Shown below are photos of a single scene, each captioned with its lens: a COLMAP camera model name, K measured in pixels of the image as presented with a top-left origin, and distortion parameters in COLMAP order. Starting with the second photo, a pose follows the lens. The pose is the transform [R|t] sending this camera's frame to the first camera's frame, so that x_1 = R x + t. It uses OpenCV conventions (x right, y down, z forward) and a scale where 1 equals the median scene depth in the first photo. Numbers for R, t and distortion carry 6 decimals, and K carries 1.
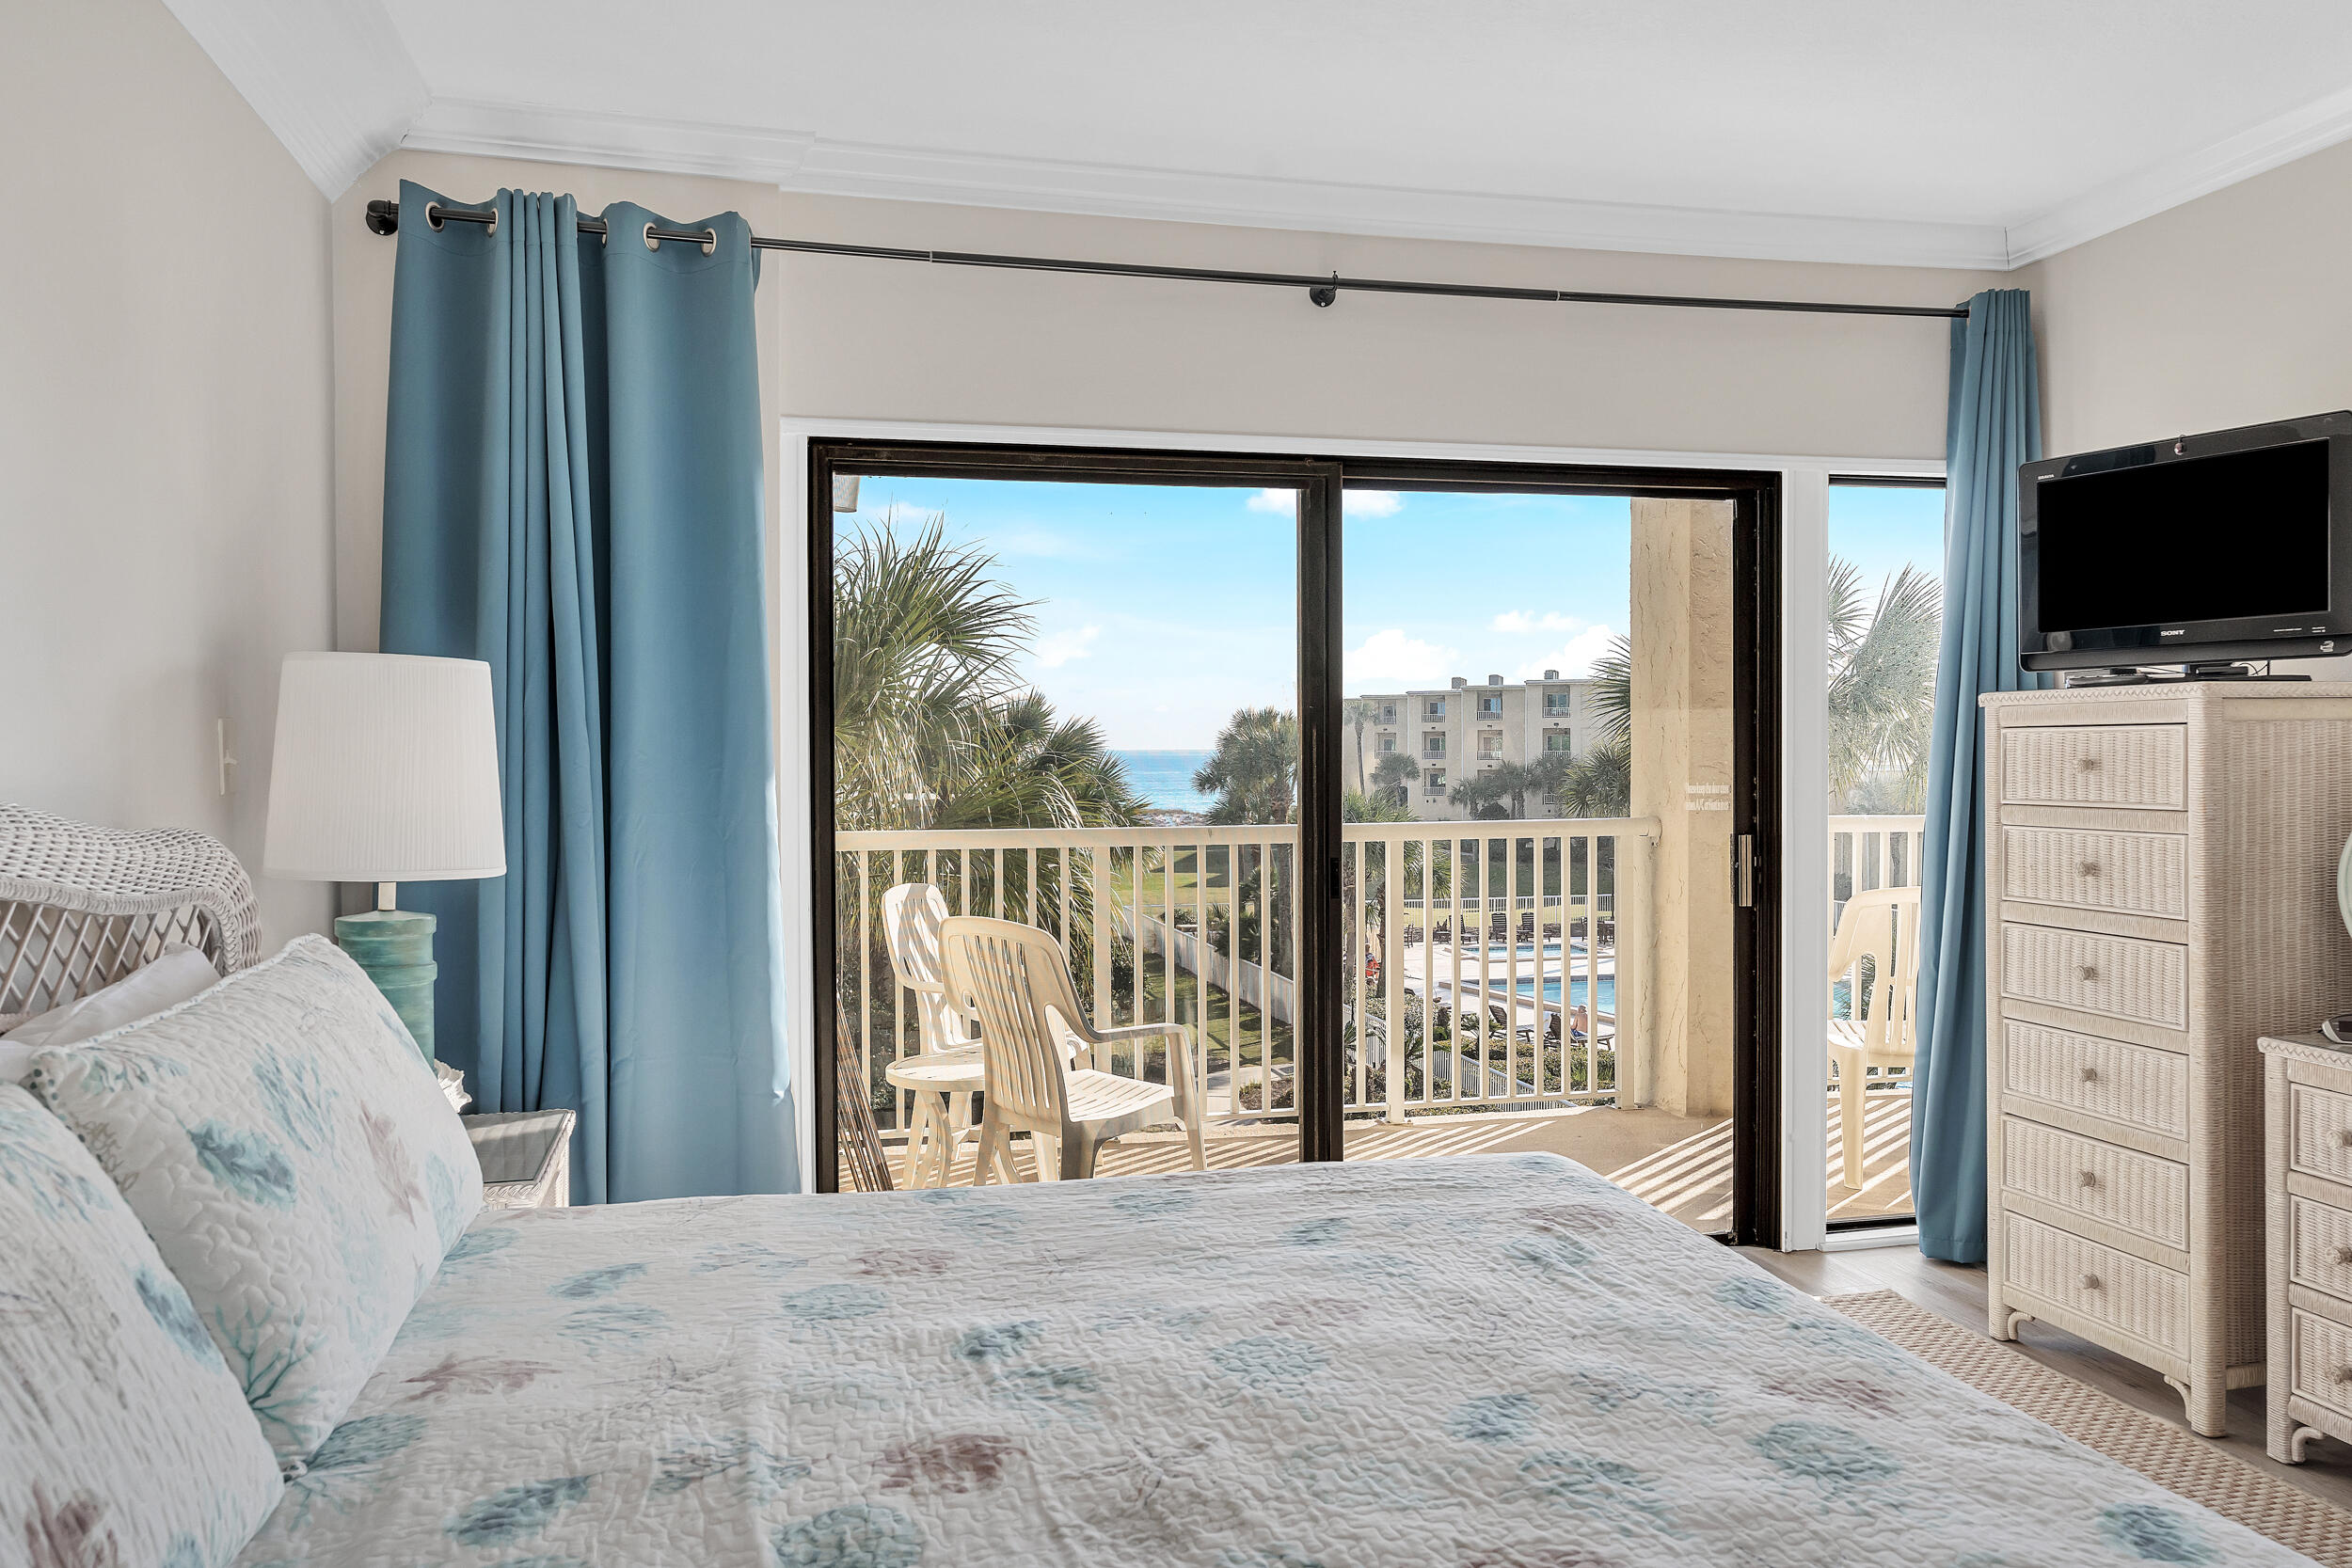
lens RADIAL K [[1693.9, 0, 1170.7], [0, 1693.9, 783.4], [0, 0, 1]] dist [0.004984, 0.002993]
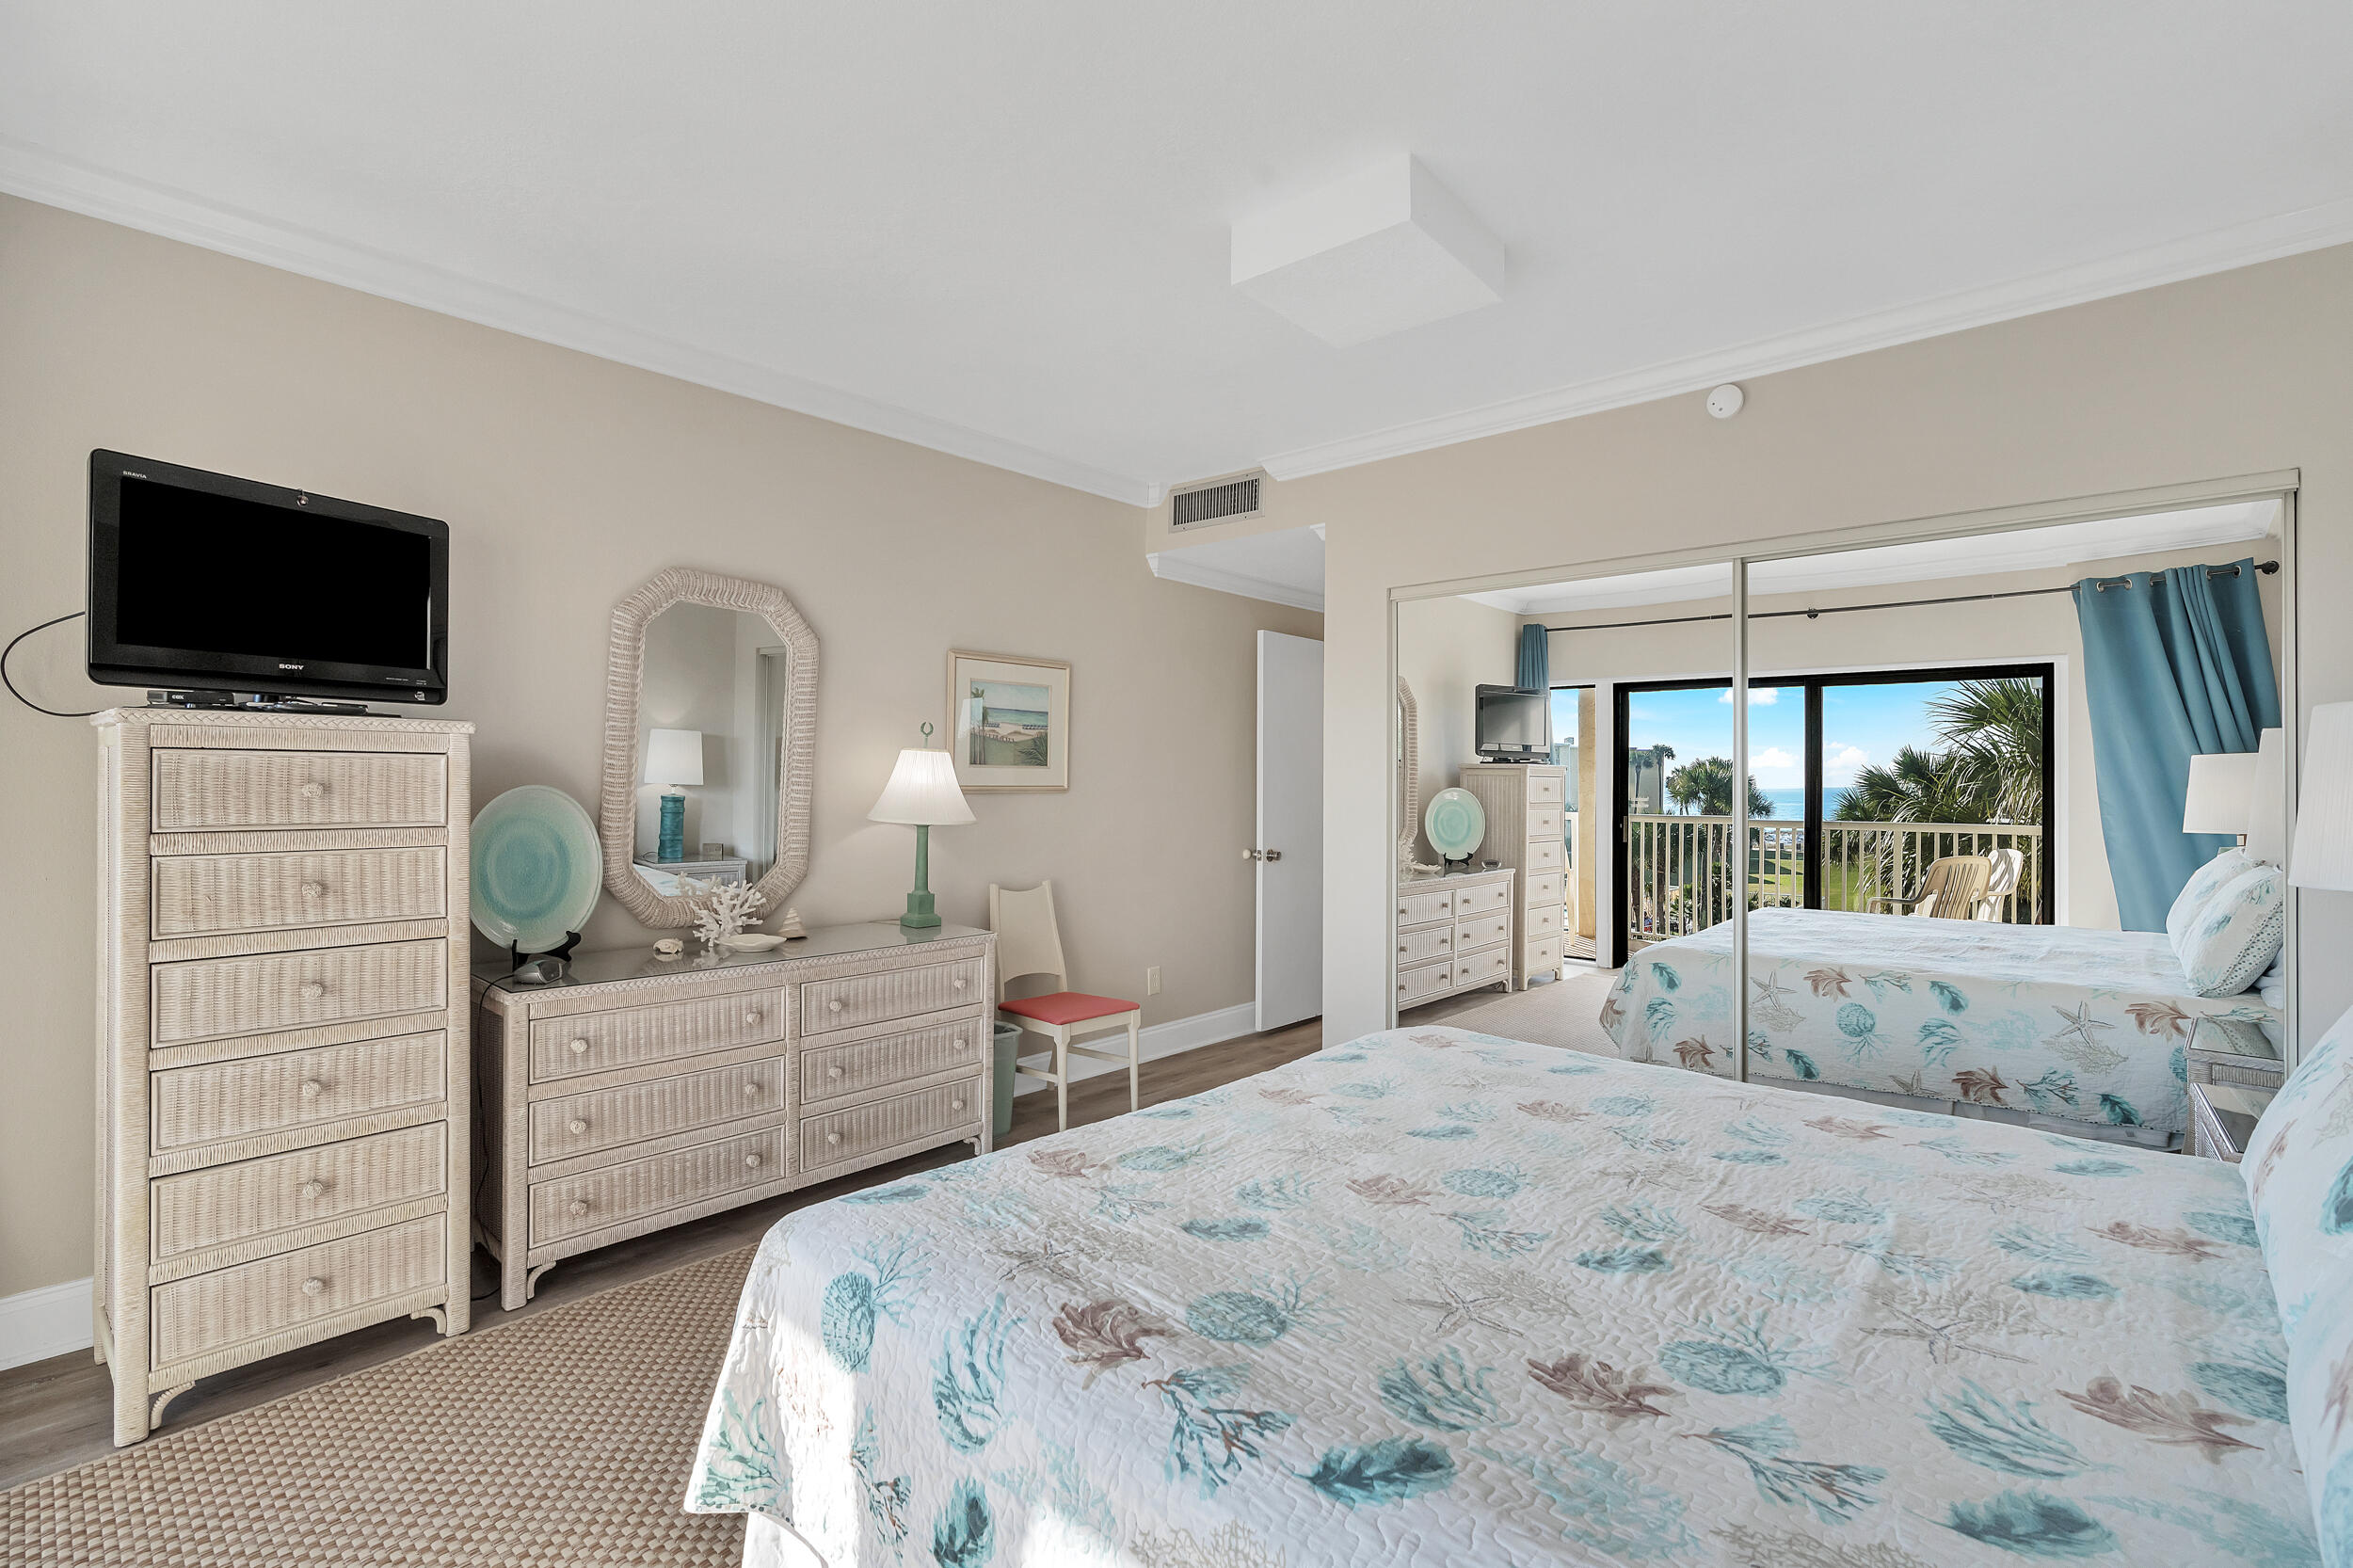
lens RADIAL K [[1070.0, 0, 1189.4], [0, 1070.0, 780.6], [0, 0, 1]] dist [-0.002956, 0.000428]
pose [[-0.585370, -0.001818, 0.810765, -0.328641], [0.009050, 0.999921, 0.008777, -0.018536], [-0.810716, 0.012475, -0.585307, 1.028669]]
